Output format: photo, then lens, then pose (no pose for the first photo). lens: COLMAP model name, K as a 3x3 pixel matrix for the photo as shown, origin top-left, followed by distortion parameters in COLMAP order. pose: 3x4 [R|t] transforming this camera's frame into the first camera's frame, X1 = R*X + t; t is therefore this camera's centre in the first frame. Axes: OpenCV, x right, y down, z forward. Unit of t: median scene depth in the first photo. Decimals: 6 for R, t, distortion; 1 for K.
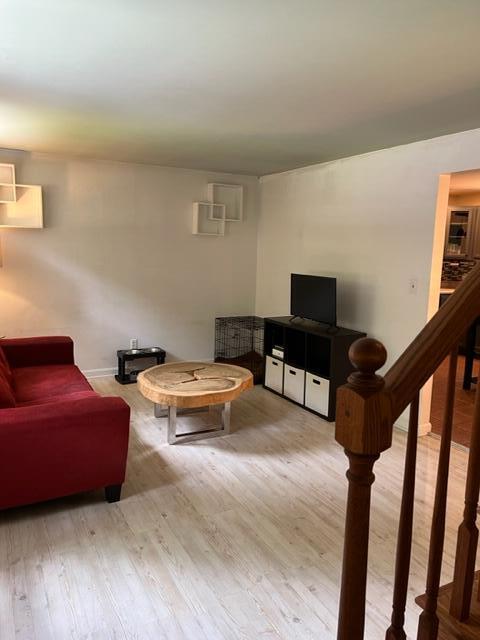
lens RADIAL K [[480.6, 0, 237.2], [0, 480.6, 320.5], [0, 0, 1]] dist [0.033043, -0.033267]
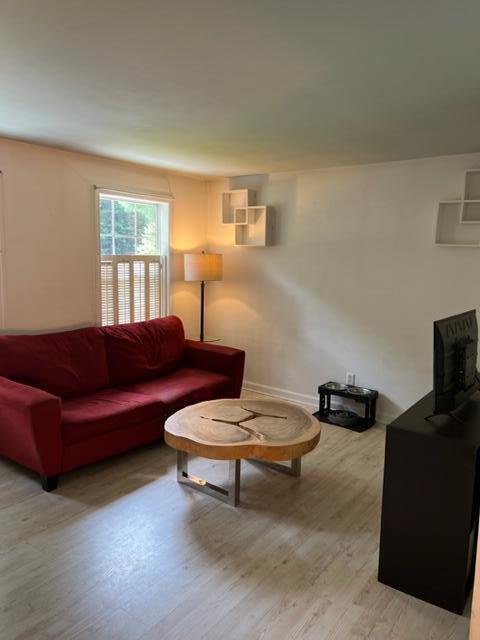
lens RADIAL K [[480.6, 0, 238.4], [0, 480.6, 318.3], [0, 0, 1]] dist [0.033043, -0.033267]
pose [[0.418686, 0.104743, -0.902070, 0.604618], [-0.147017, 0.988041, 0.046489, -0.088236], [0.896152, 0.113155, 0.429078, 0.599287]]
